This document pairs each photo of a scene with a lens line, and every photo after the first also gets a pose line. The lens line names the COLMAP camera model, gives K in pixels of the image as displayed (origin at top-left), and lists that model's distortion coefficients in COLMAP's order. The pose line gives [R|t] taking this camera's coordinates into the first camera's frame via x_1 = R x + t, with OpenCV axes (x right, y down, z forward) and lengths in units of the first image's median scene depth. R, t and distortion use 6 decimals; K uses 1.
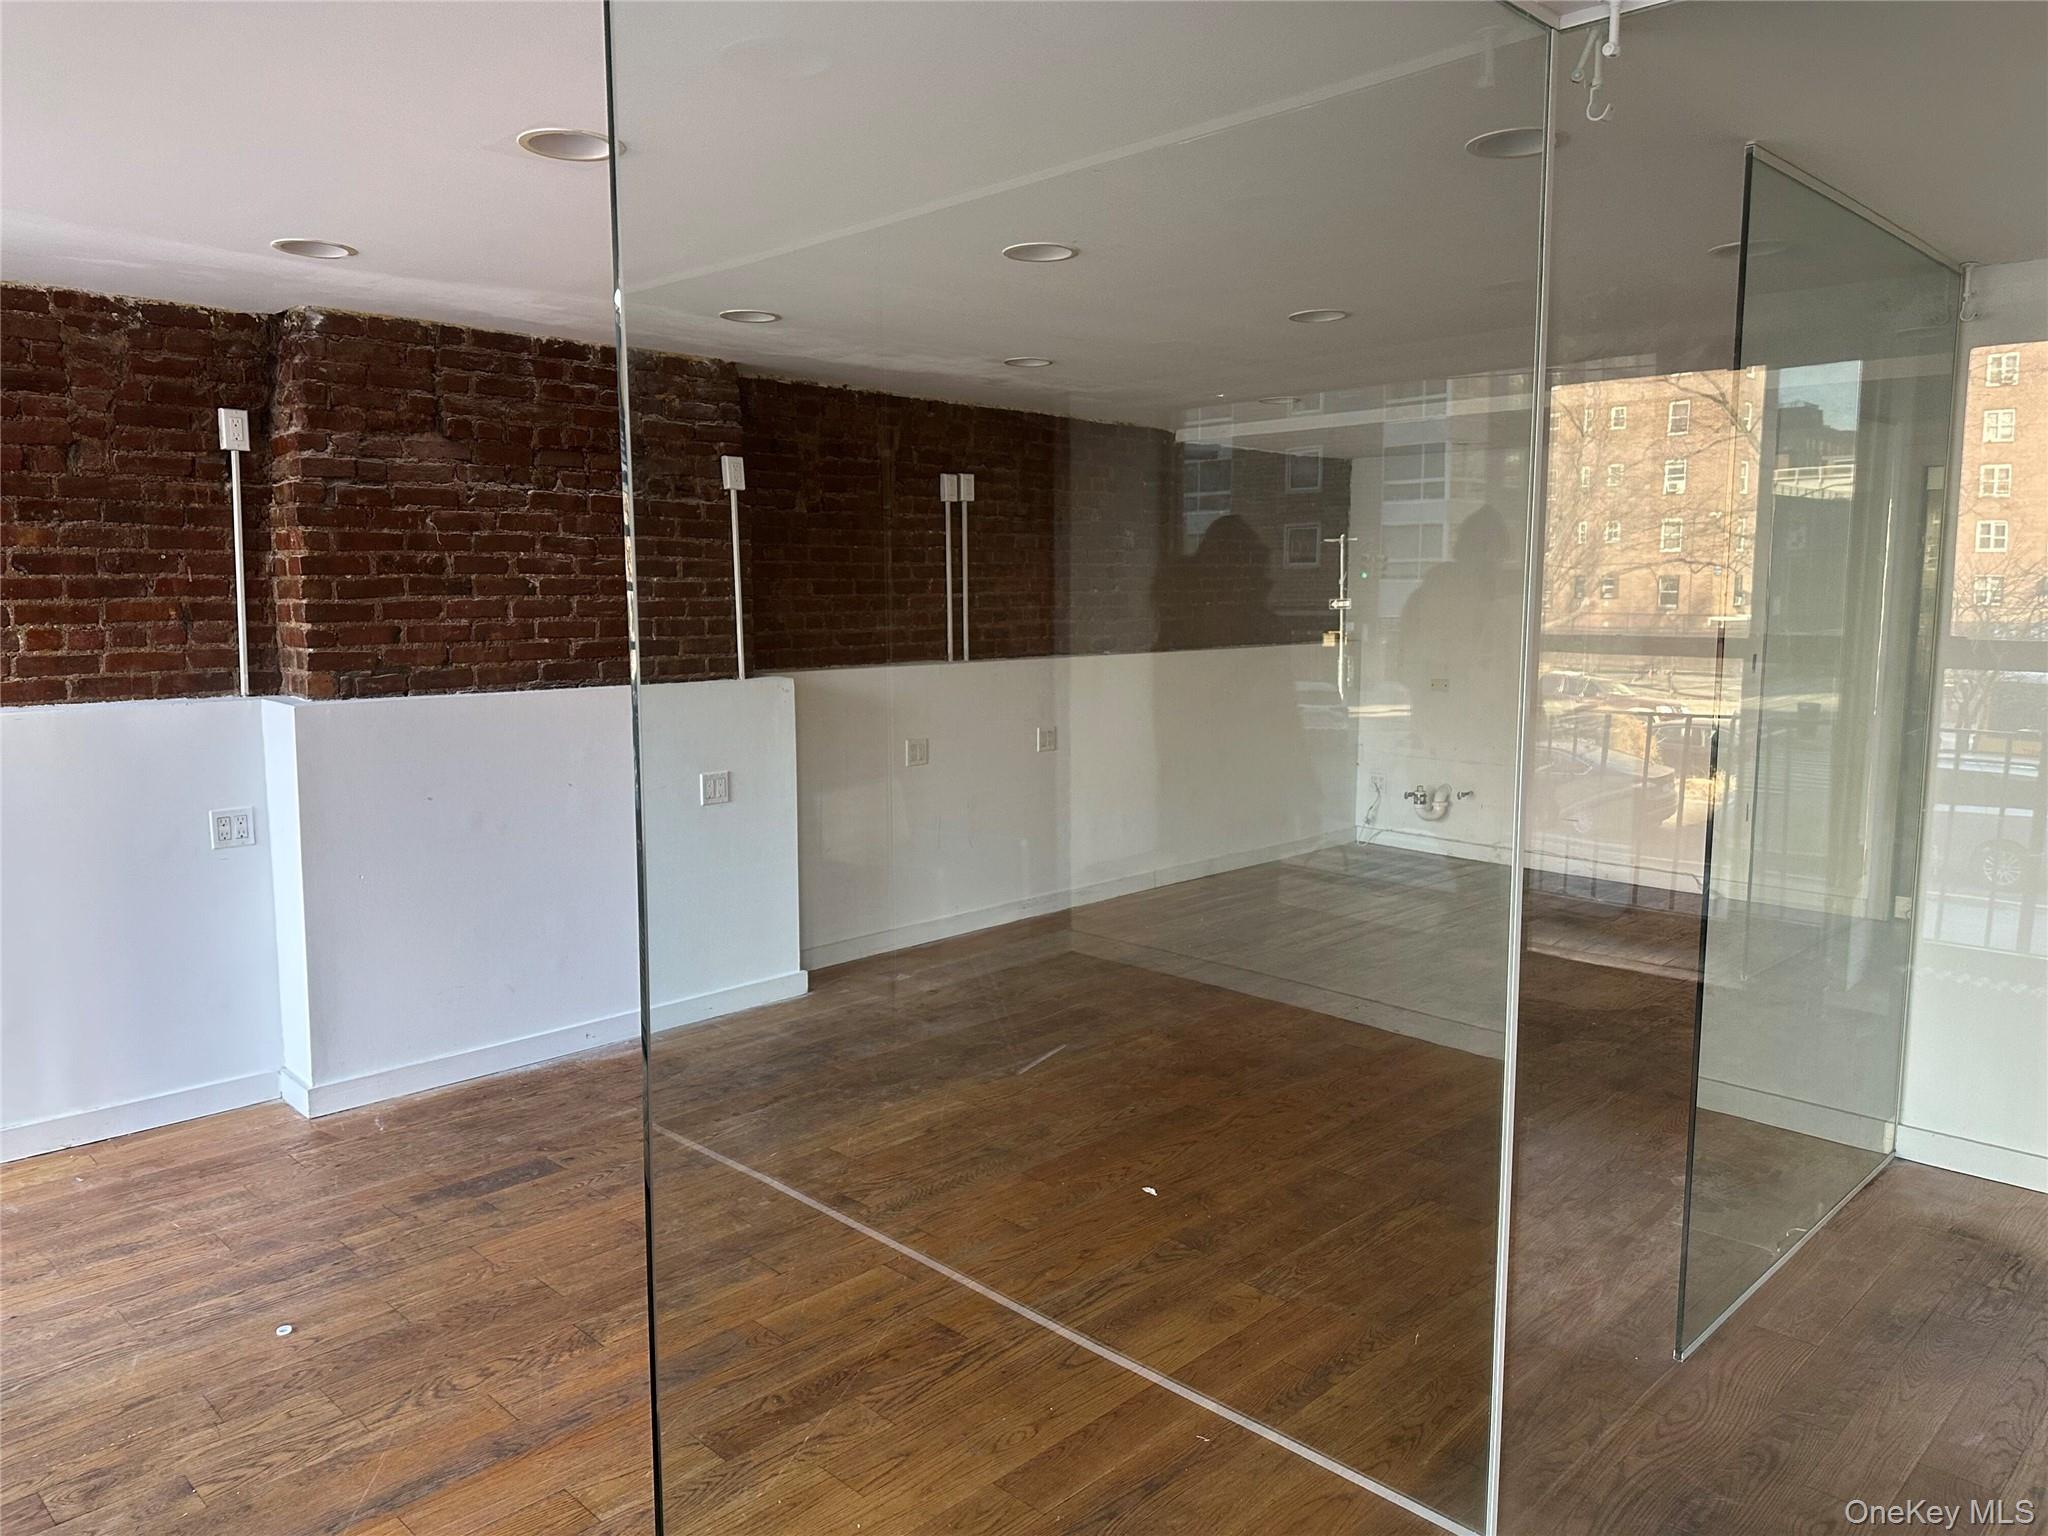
lens RADIAL K [[1445.7, 0, 1024.0], [0, 1445.7, 768.0], [0, 0, 1]] dist [0.072549, -0.091407]
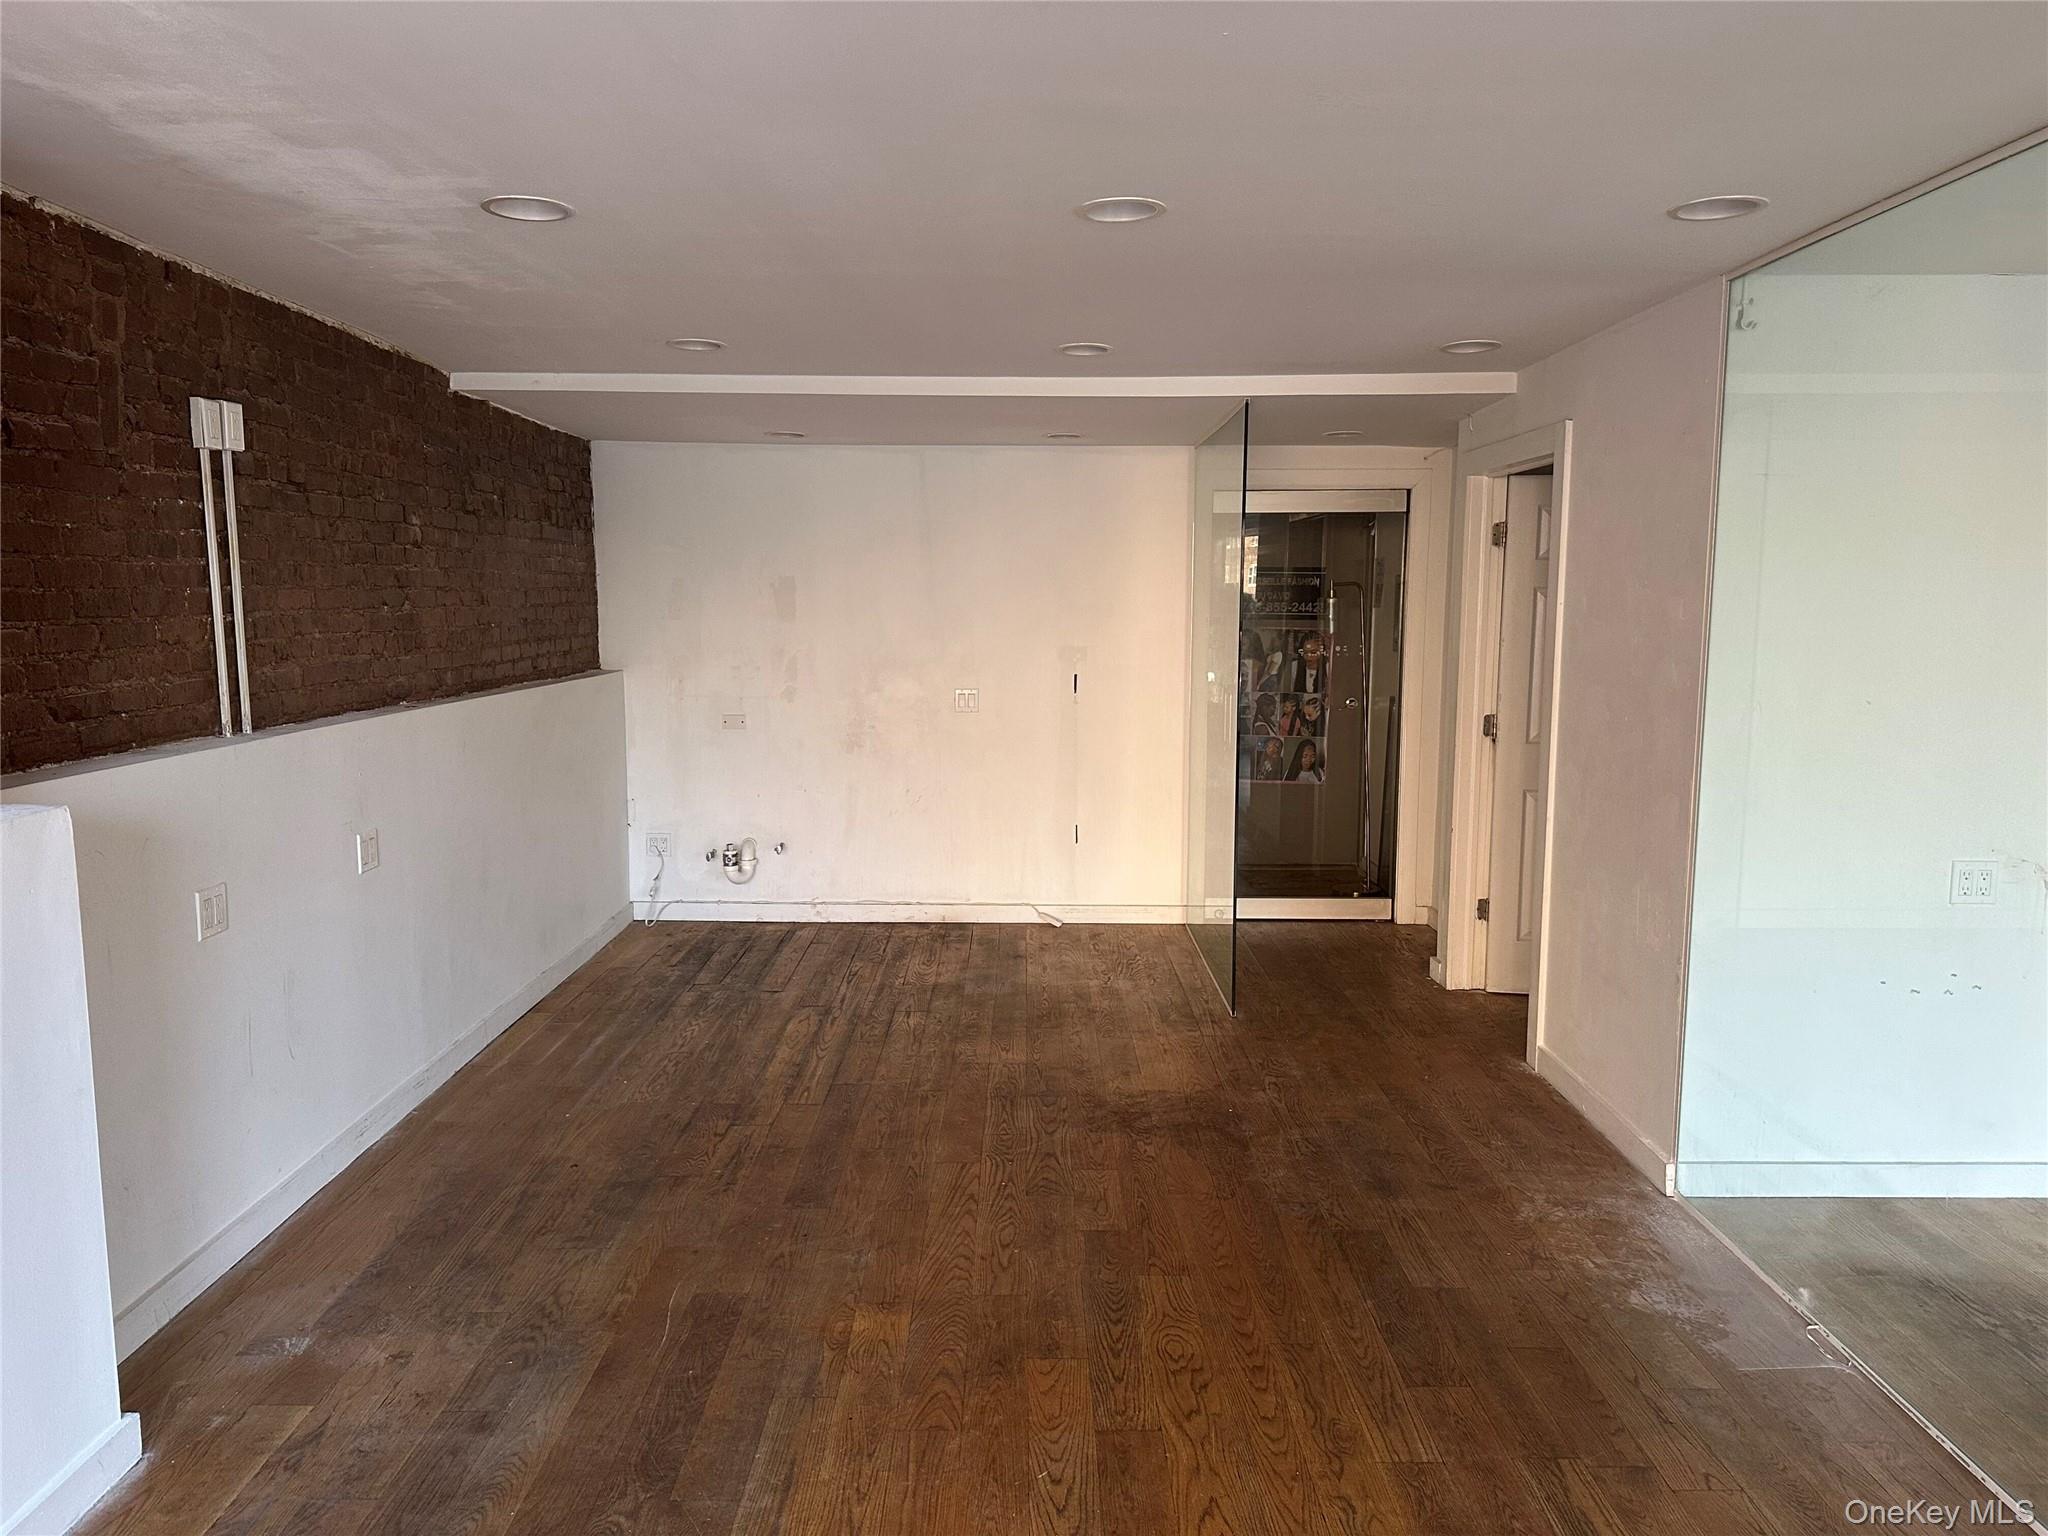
lens RADIAL K [[1414.6, 0, 1024.0], [0, 1414.6, 768.0], [0, 0, 1]] dist [0.058367, -0.081979]
pose [[0.704135, -0.081392, 0.705385, -0.225721], [0.084774, 0.995940, 0.030294, -0.052925], [-0.704987, 0.038467, 0.708176, 0.400120]]
